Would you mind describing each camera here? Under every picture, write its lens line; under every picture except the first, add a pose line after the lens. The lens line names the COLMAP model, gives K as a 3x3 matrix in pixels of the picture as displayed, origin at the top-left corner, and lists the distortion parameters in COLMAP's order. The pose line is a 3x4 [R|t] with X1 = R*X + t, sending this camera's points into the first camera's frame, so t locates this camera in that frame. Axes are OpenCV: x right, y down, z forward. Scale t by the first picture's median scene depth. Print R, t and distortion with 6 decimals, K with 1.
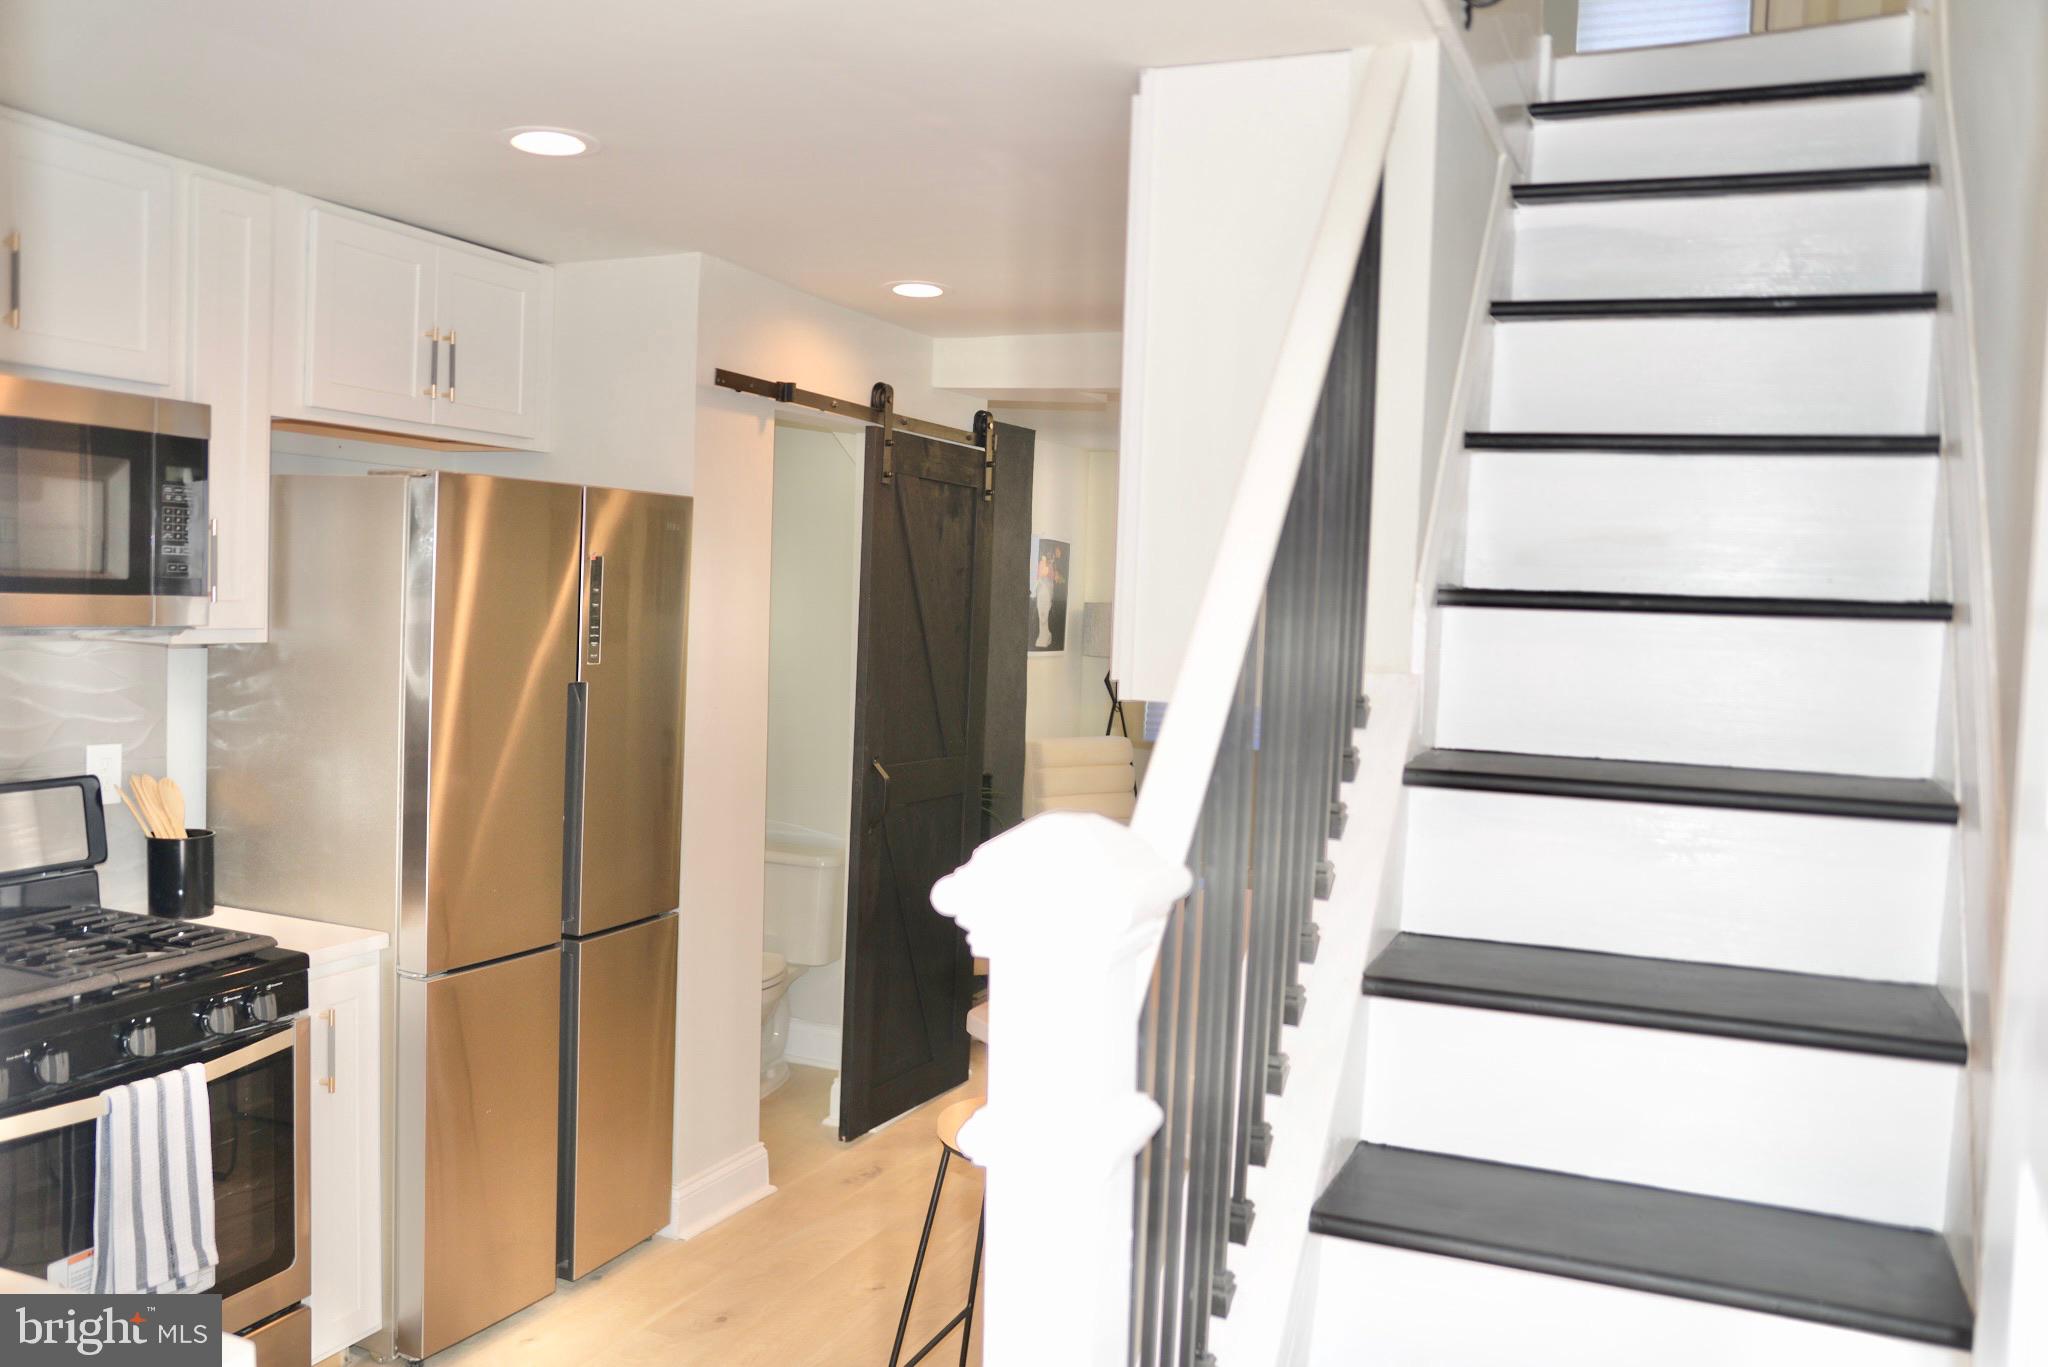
lens RADIAL K [[1648.6, 0, 1024.8], [0, 1648.6, 686.0], [0, 0, 1]] dist [-0.110175, 0.098716]
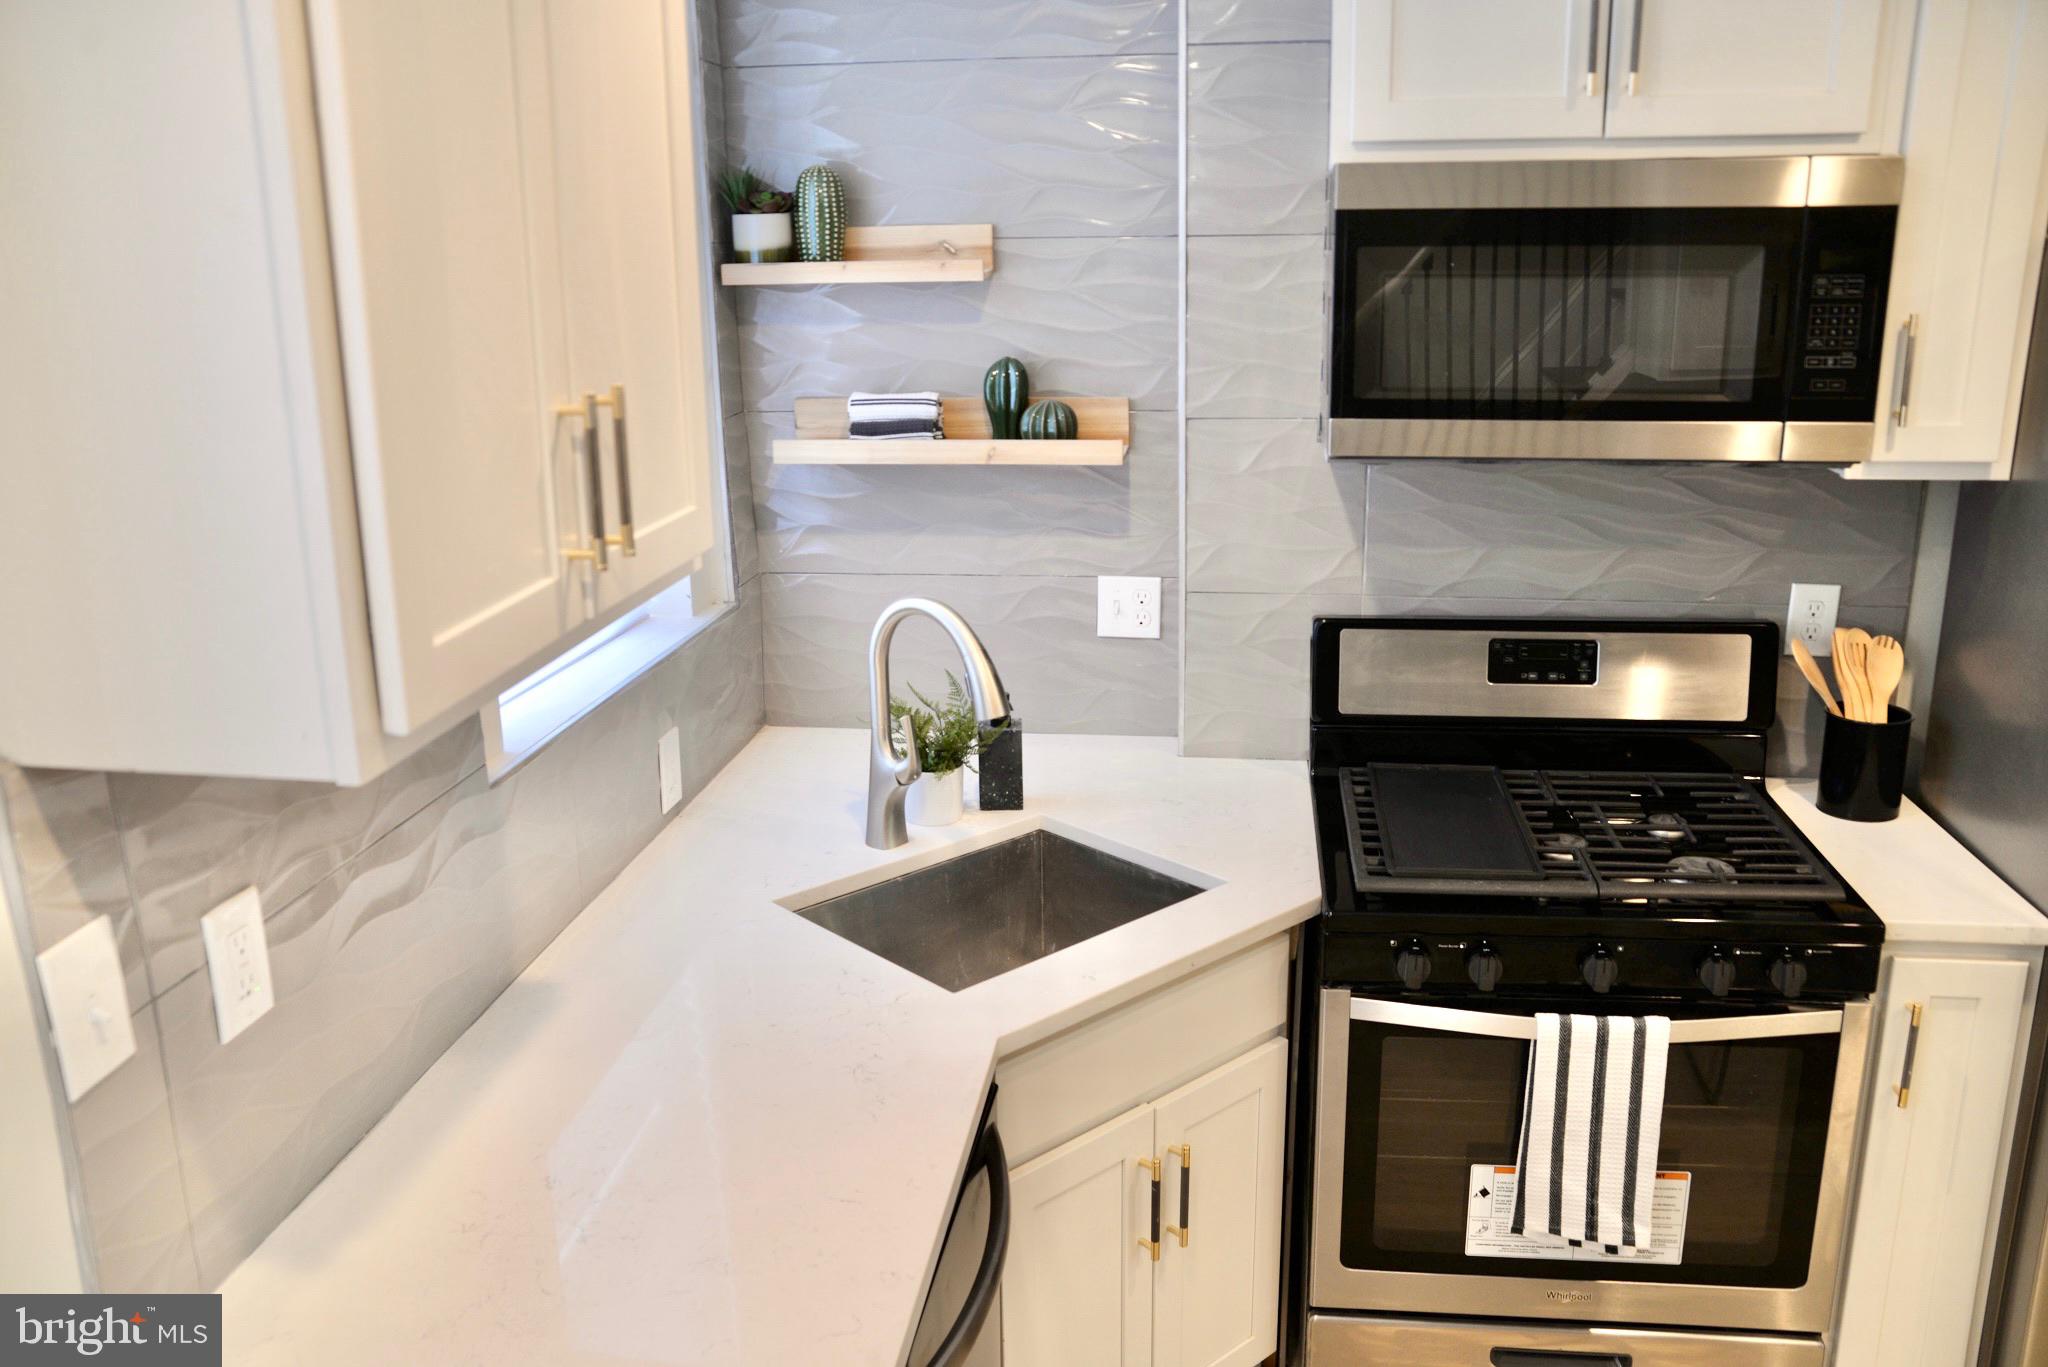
lens RADIAL K [[1648.6, 0, 1003.0], [0, 1648.6, 689.6], [0, 0, 1]] dist [-0.110175, 0.098716]
pose [[0.245558, 0.221316, -0.943780, 0.103370], [-0.025825, 0.974737, 0.221856, -0.074247], [0.969038, -0.030105, 0.245071, 0.349025]]
